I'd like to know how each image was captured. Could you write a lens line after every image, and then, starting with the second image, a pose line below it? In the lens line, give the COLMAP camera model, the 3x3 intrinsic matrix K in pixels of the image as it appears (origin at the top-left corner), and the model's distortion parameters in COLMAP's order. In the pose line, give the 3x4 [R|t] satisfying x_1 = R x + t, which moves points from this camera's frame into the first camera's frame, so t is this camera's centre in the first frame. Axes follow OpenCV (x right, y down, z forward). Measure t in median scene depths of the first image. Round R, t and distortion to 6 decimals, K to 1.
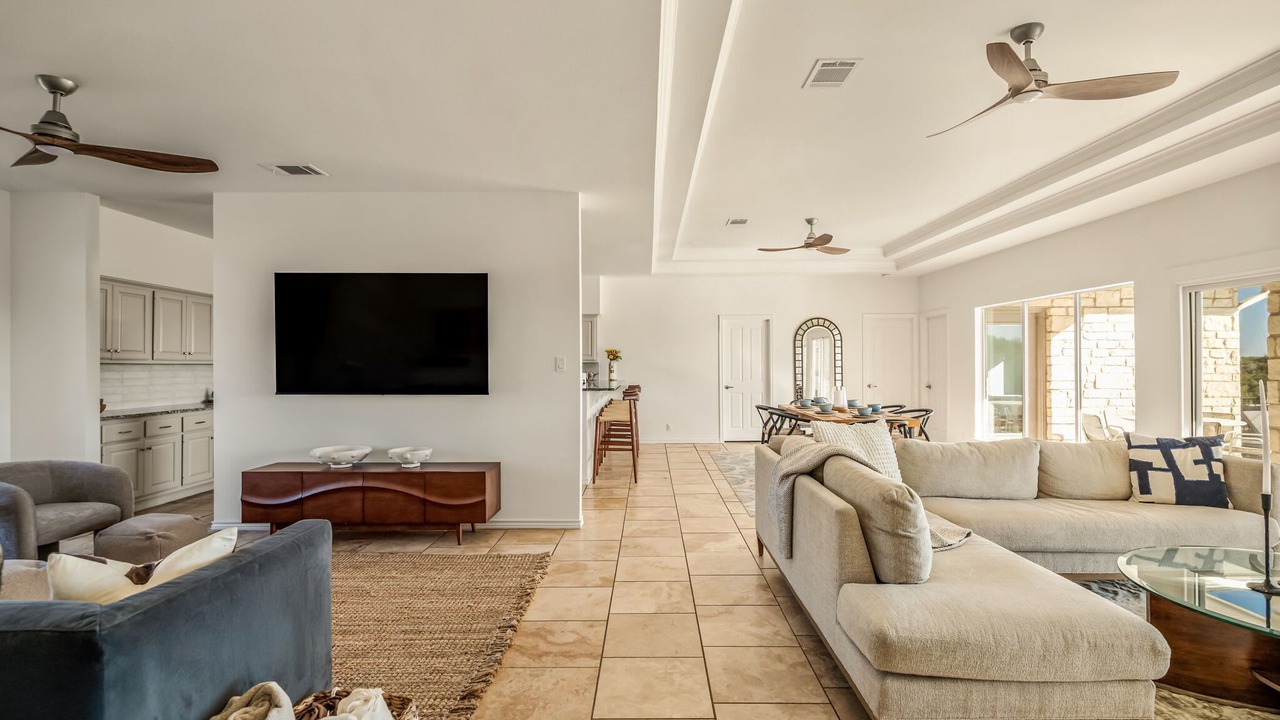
lens RADIAL K [[592.5, 0, 650.1], [0, 592.5, 357.2], [0, 0, 1]] dist [0.001066, 0.000262]
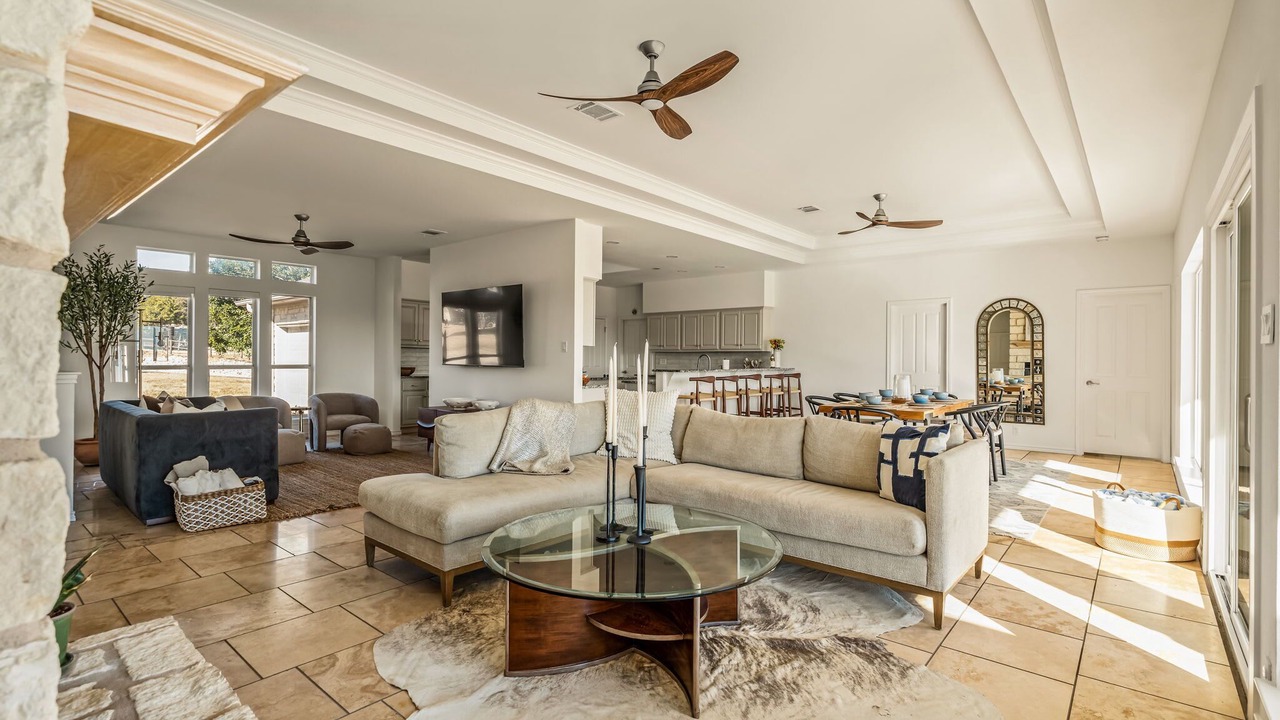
lens RADIAL K [[592.5, 0, 650.1], [0, 592.5, 357.2], [0, 0, 1]] dist [0.001066, 0.000262]
pose [[0.766502, 0.008219, -0.642189, 0.965136], [-0.004806, 0.999964, 0.007062, 0.027595], [0.642223, -0.002326, 0.766514, 0.091655]]
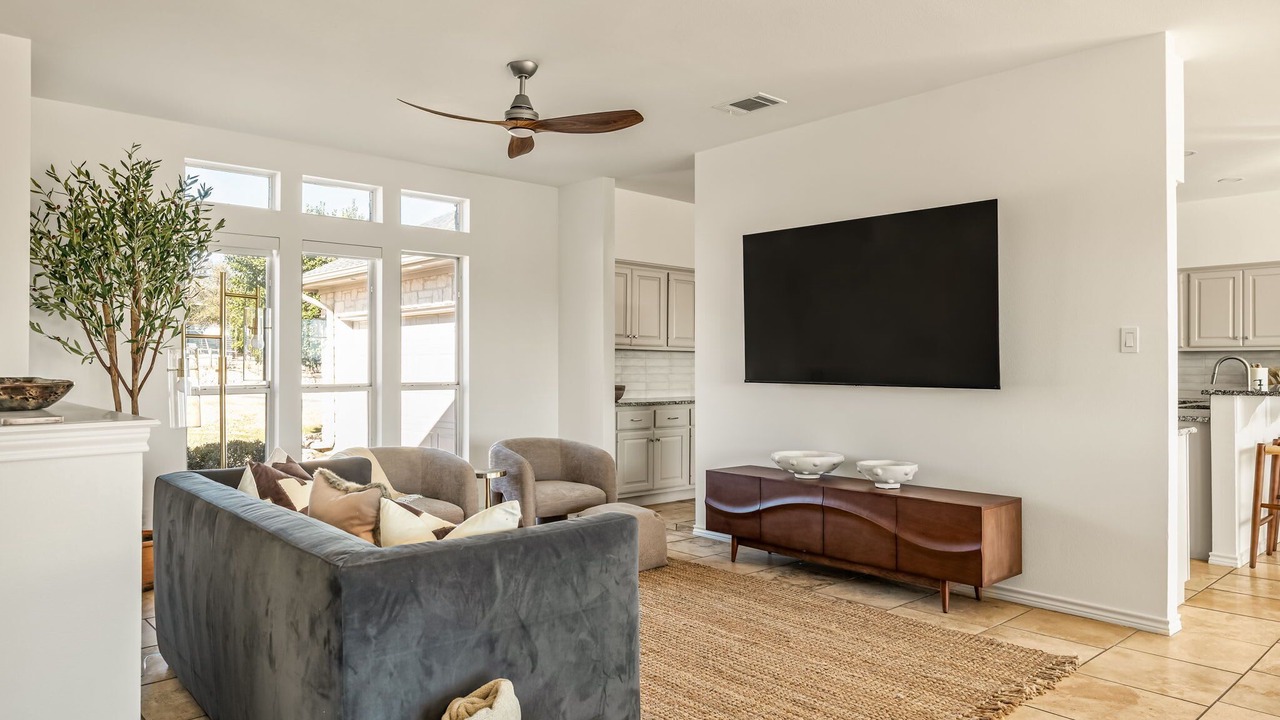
lens RADIAL K [[829.7, 0, 644.6], [0, 829.7, 357.9], [0, 0, 1]] dist [-0.001822, 0.000421]
pose [[0.670189, -0.002744, -0.742185, 0.142982], [0.003962, 0.999992, -0.000119, 0.030156], [0.742180, -0.002861, 0.670195, 0.127793]]
